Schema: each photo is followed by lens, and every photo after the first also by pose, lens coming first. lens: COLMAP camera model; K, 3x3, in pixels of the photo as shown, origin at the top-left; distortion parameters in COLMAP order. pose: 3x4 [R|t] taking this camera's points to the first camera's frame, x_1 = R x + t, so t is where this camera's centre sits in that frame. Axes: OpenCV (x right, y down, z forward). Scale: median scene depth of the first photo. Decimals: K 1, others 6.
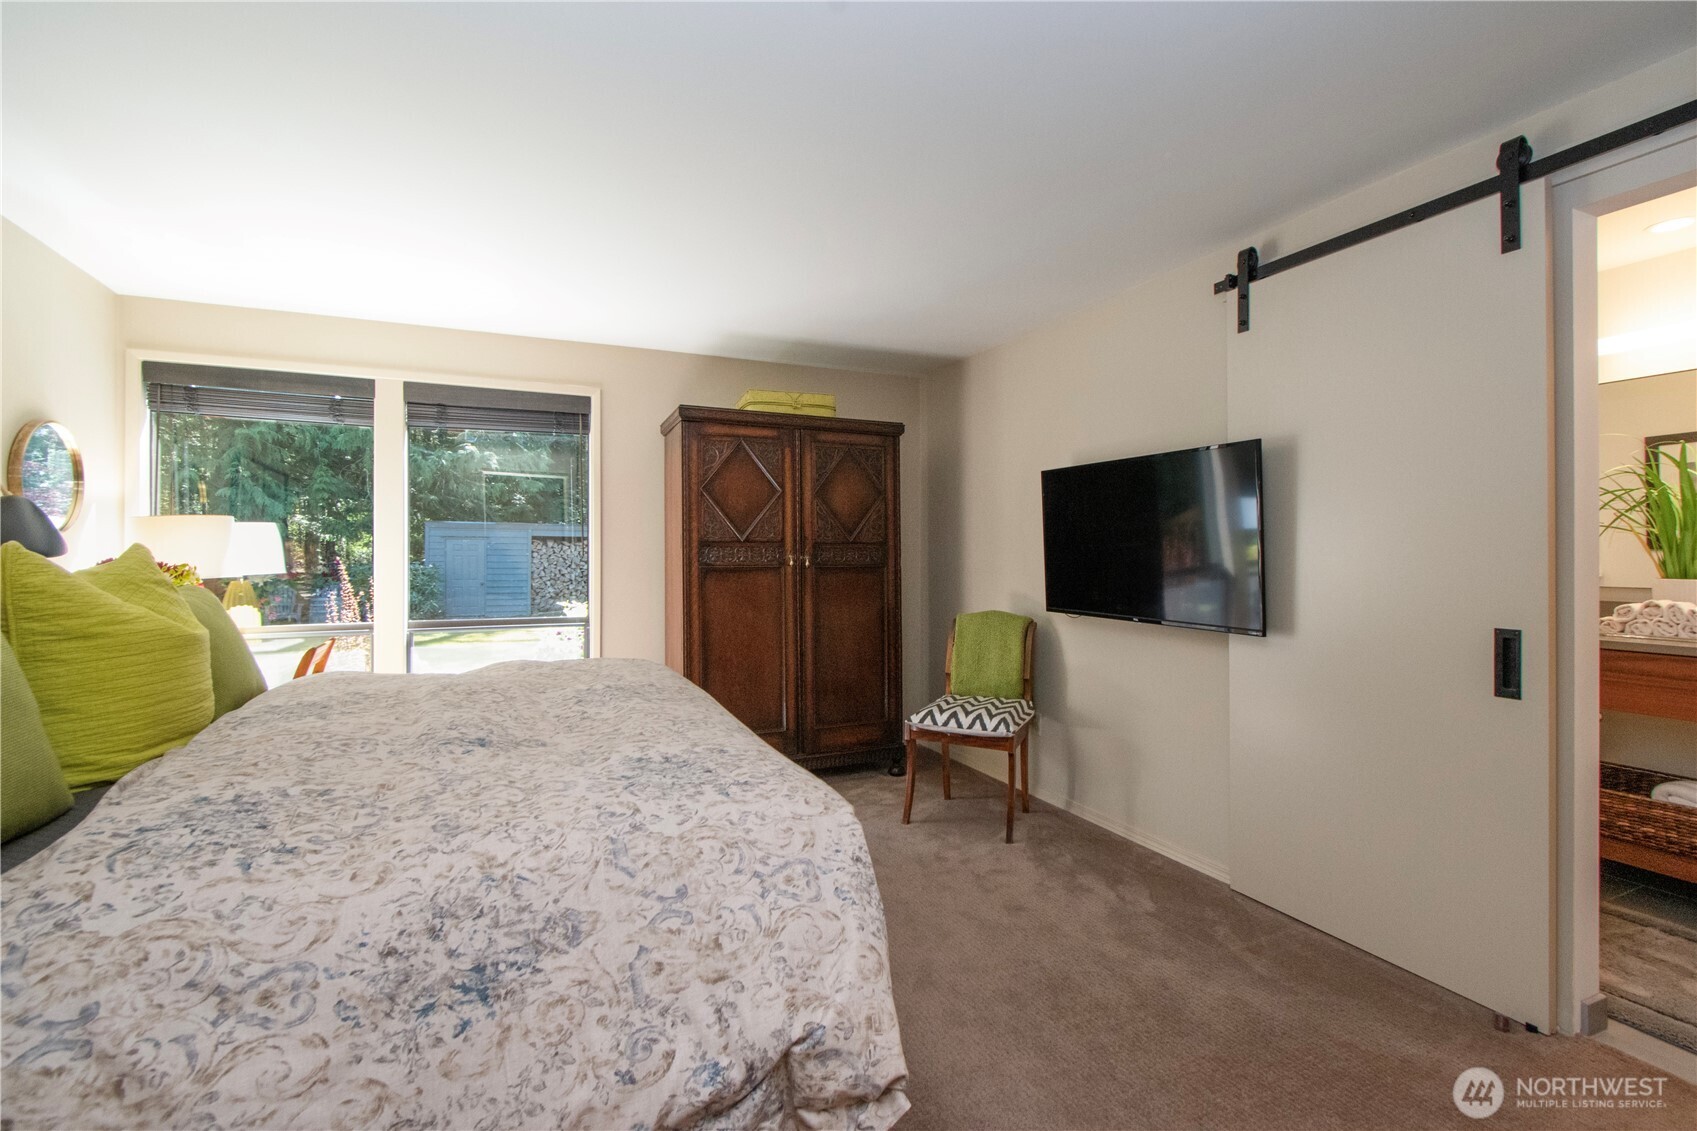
lens RADIAL K [[755.4, 0, 853.4], [0, 755.4, 550.2], [0, 0, 1]] dist [0.005808, -0.000790]
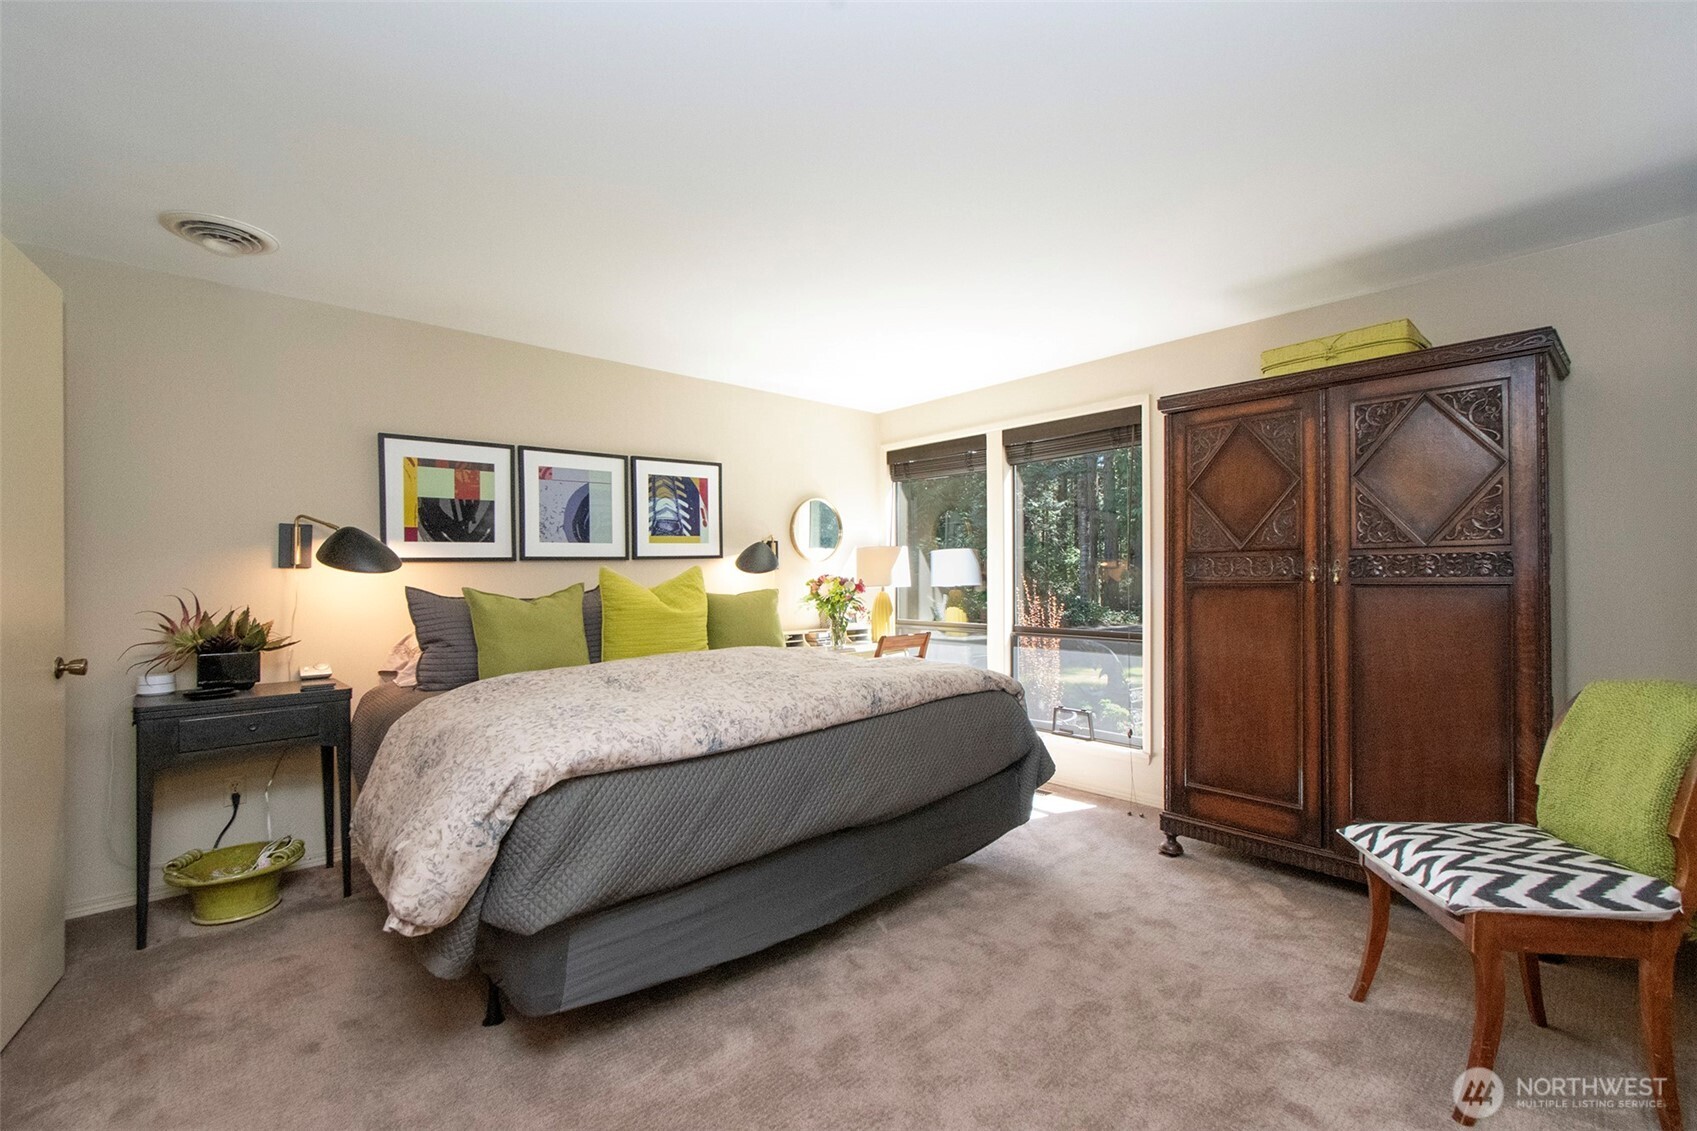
lens RADIAL K [[755.4, 0, 846.5], [0, 755.4, 569.0], [0, 0, 1]] dist [0.005808, -0.000790]
pose [[0.293370, -0.010240, -0.955944, 0.490217], [0.011802, 0.999905, -0.007089, 0.008558], [0.955926, -0.009202, 0.293463, 0.381107]]
